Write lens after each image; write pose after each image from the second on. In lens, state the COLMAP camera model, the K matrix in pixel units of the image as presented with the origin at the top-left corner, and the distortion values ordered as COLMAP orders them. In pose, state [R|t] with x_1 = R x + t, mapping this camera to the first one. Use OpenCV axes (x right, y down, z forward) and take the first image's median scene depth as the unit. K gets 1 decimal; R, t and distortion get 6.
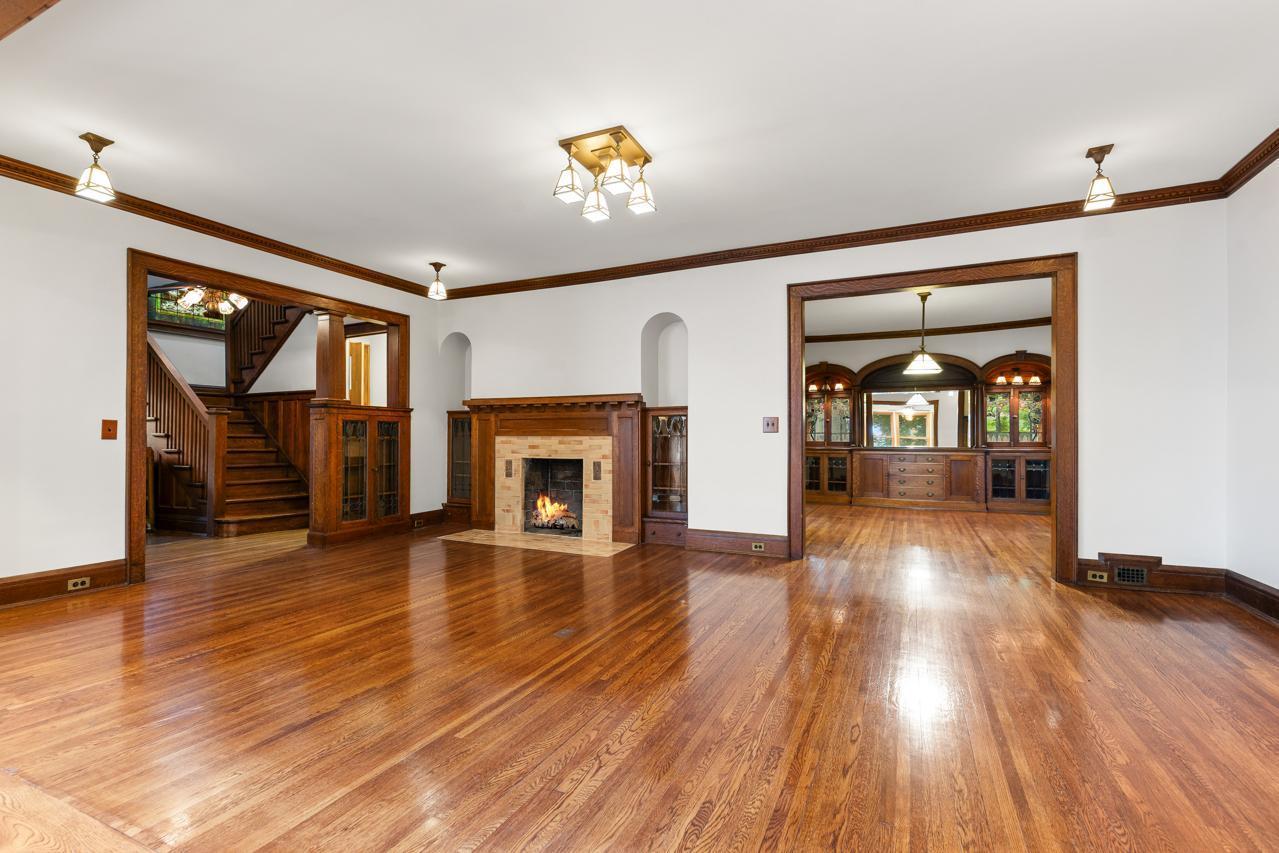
lens RADIAL K [[581.1, 0, 636.9], [0, 581.1, 432.2], [0, 0, 1]] dist [0.002917, 0.000468]
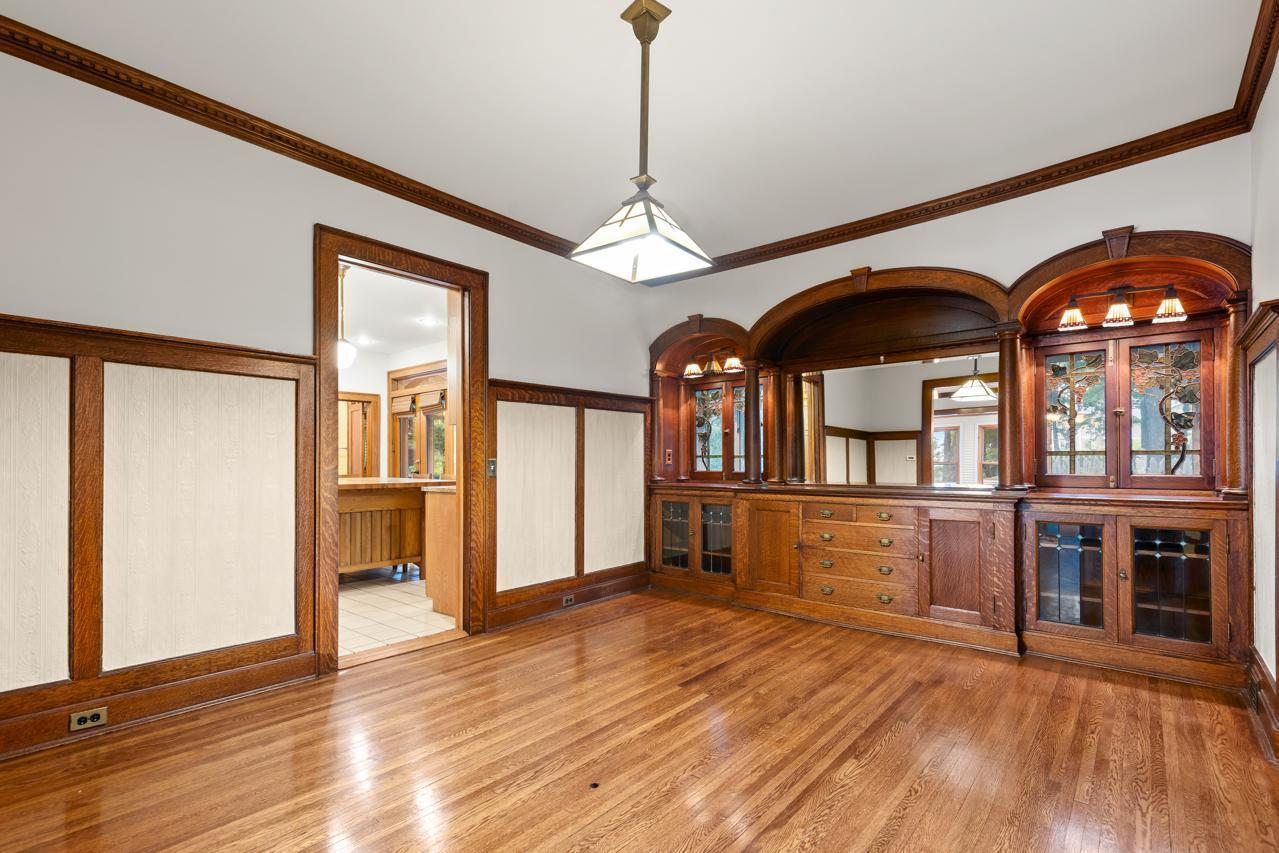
lens RADIAL K [[587.1, 0, 638.1], [0, 587.1, 457.2], [0, 0, 1]] dist [0.003302, 0.000085]
pose [[0.966201, -0.005703, -0.257728, 0.494082], [0.006981, 0.999967, 0.004045, 0.000224], [0.257696, -0.005707, 0.966209, 0.600806]]
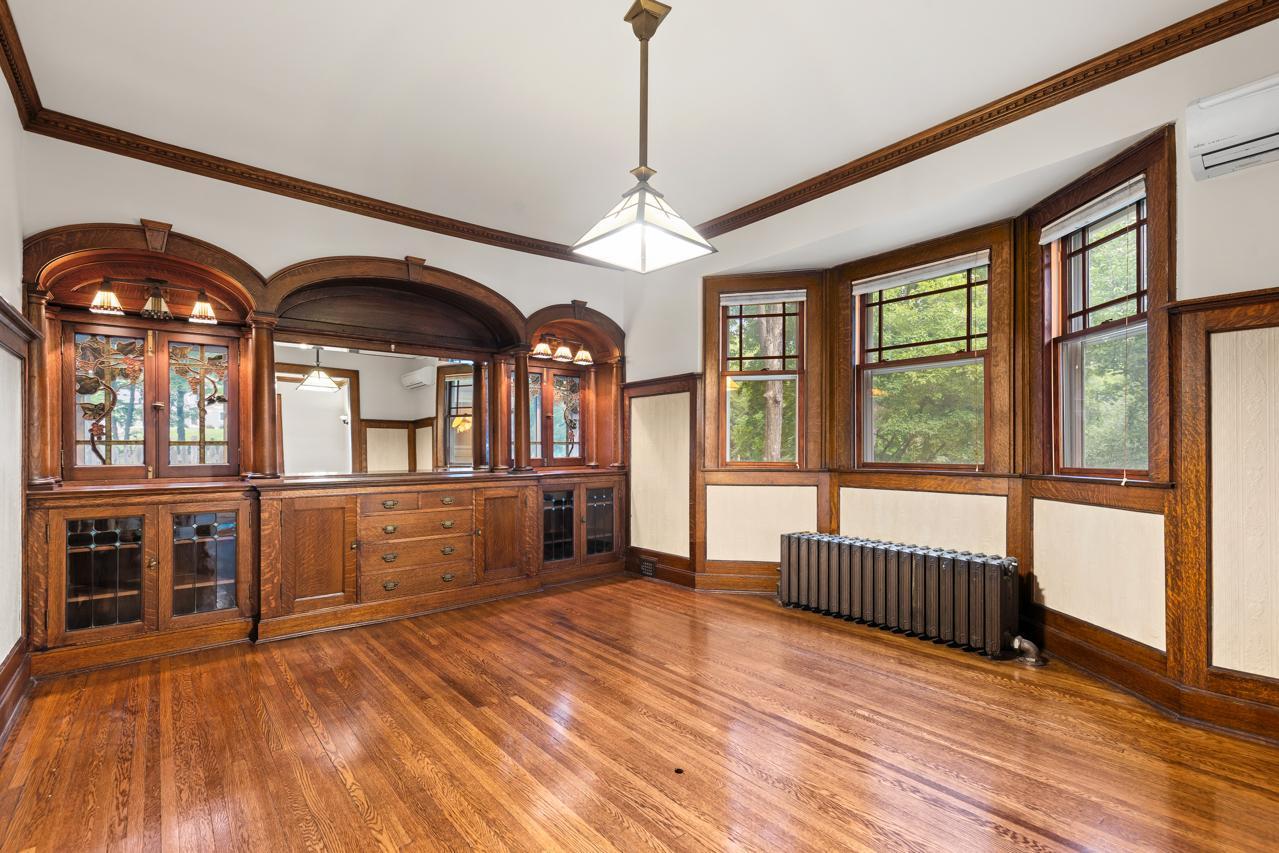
lens RADIAL K [[579.7, 0, 637.0], [0, 579.7, 445.5], [0, 0, 1]] dist [-0.000462, 0.000056]
pose [[0.417792, 0.000989, 0.908542, 0.169201], [-0.005386, 0.999985, 0.001388, 0.002417], [-0.908527, -0.005473, 0.417791, 0.756049]]
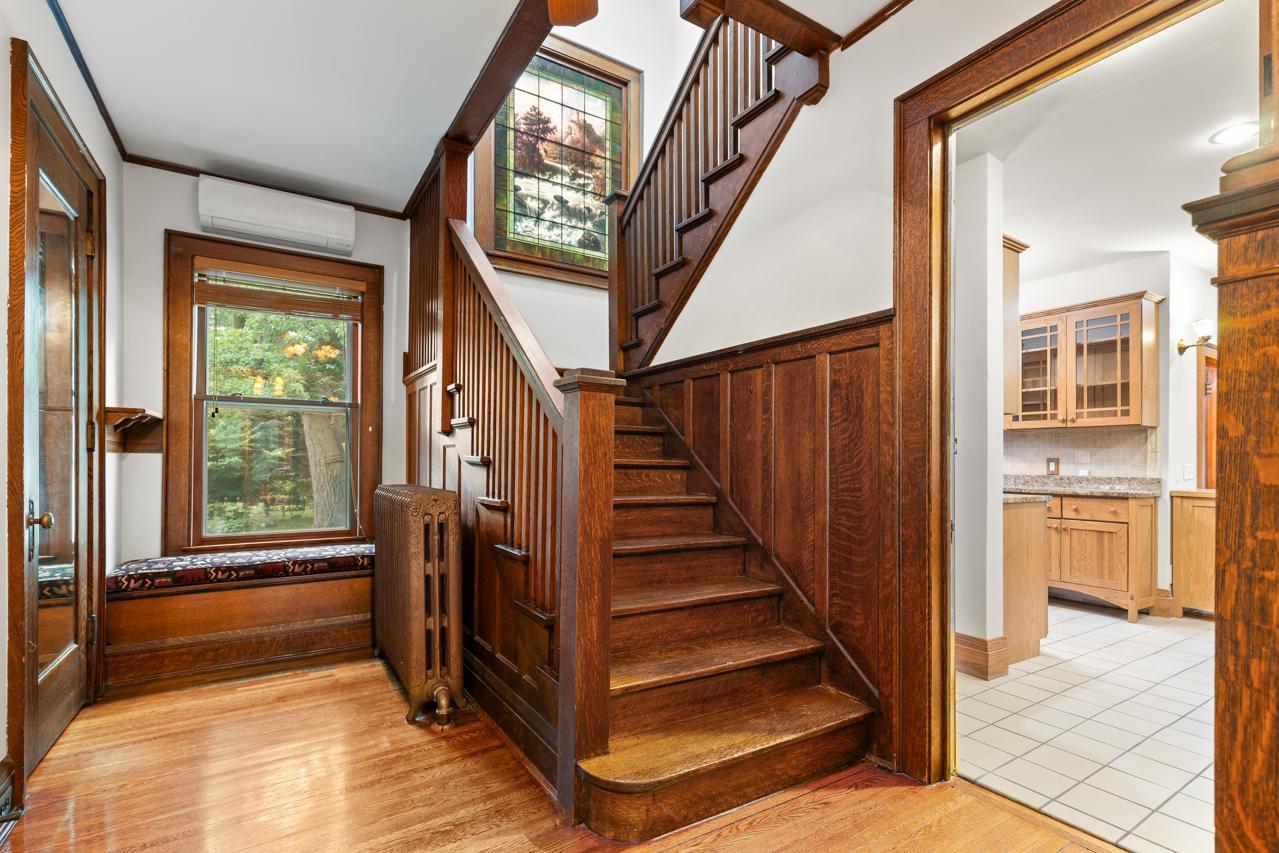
lens RADIAL K [[581.1, 0, 636.9], [0, 581.1, 432.2], [0, 0, 1]] dist [0.002917, 0.000468]
pose [[0.842877, -0.023087, -0.537611, -0.421701], [0.003556, 0.999296, -0.037338, -0.000424], [0.538095, 0.029560, 0.842366, 0.596562]]
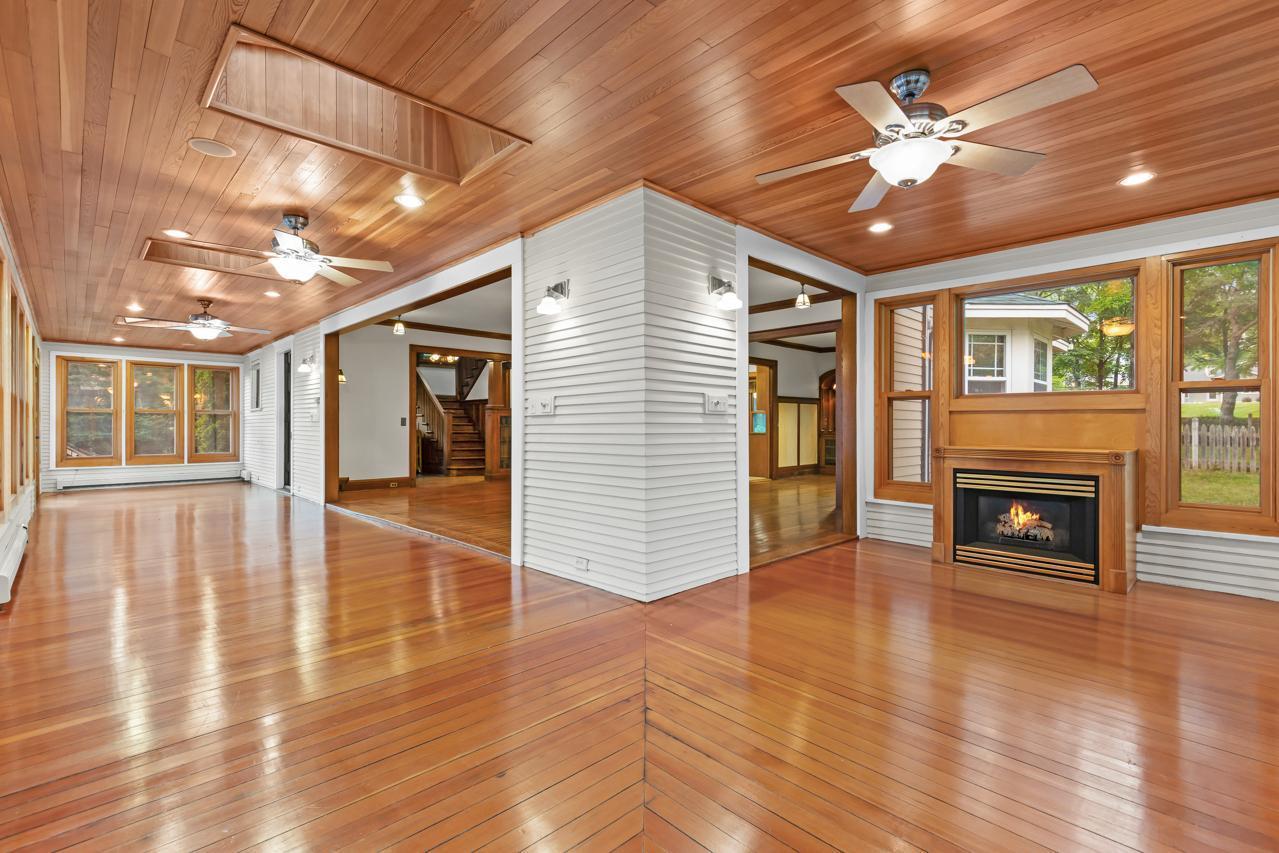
lens RADIAL K [[581.1, 0, 636.9], [0, 581.1, 432.2], [0, 0, 1]] dist [0.002917, 0.000468]
pose [[0.938321, 0.004091, -0.345741, 0.421229], [0.003080, 0.999791, 0.020189, -0.003638], [0.345751, -0.020009, 0.938113, -0.466983]]
